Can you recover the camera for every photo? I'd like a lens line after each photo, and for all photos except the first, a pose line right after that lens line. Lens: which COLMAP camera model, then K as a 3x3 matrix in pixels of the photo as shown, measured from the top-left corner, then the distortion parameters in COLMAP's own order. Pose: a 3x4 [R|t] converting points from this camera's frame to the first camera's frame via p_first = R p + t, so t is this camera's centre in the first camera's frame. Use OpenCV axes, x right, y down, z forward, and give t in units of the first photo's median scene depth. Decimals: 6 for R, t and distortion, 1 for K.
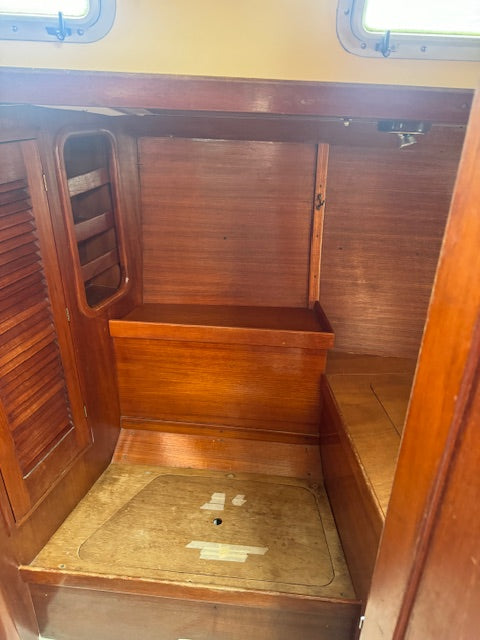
lens RADIAL K [[448.6, 0, 240.9], [0, 448.6, 325.2], [0, 0, 1]] dist [0.057545, -0.086026]
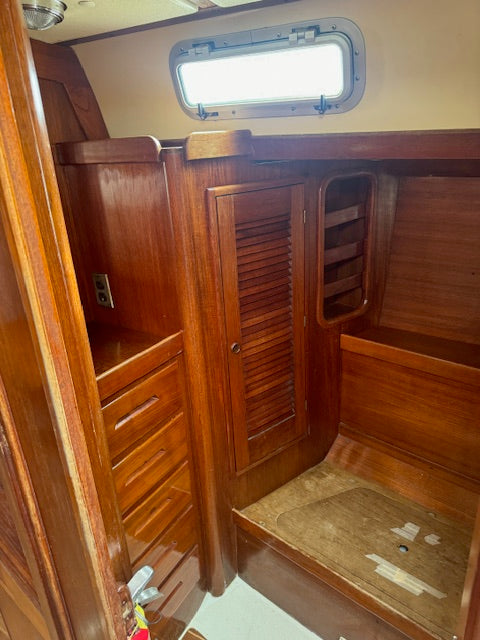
lens RADIAL K [[448.6, 0, 240.9], [0, 448.6, 325.2], [0, 0, 1]] dist [0.057545, -0.086026]
pose [[0.813503, 0.169906, -0.556188, 0.134556], [-0.200626, 0.979651, 0.005823, 0.012498], [0.545859, 0.106849, 0.831036, -0.094632]]
